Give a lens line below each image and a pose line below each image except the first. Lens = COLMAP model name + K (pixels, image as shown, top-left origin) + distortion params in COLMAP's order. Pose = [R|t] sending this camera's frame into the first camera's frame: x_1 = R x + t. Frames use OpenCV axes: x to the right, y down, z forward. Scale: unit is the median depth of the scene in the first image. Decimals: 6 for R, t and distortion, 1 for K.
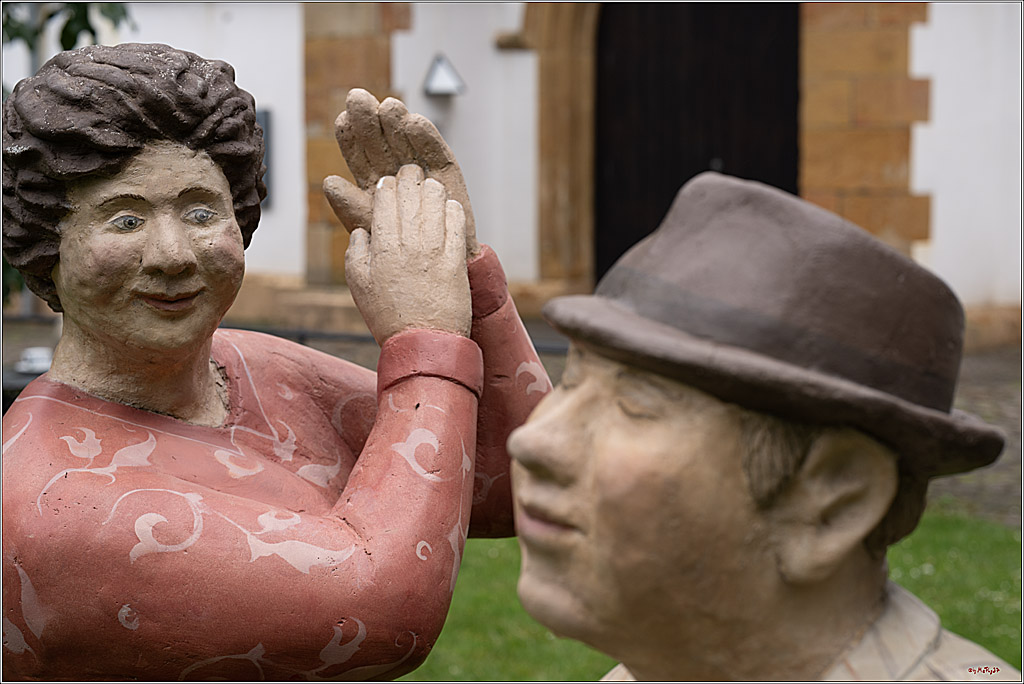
lens RADIAL K [[2580.3, 0, 506.2], [0, 2580.3, 340.3], [0, 0, 1]] dist [0.249794, 0.000000]
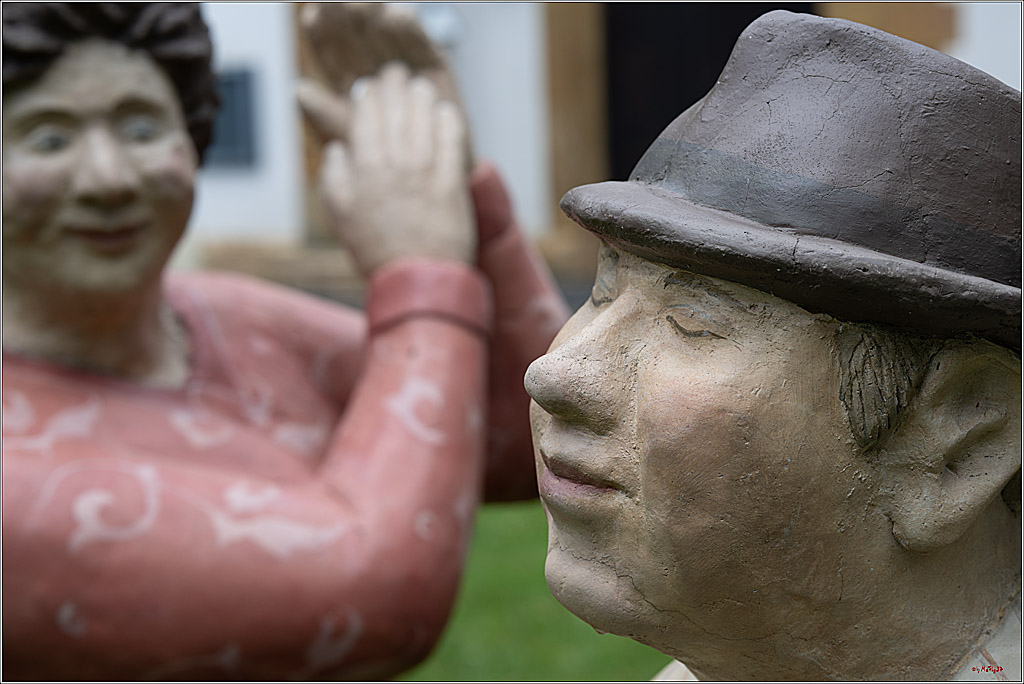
lens RADIAL K [[2580.3, 0, 516.8], [0, 2580.3, 342.7], [0, 0, 1]] dist [0.249794, 0.000000]
pose [[0.999284, -0.037826, 0.000149, -0.000691], [0.037821, 0.999212, 0.012072, 0.014272], [-0.000606, -0.012057, 0.999927, 0.173958]]
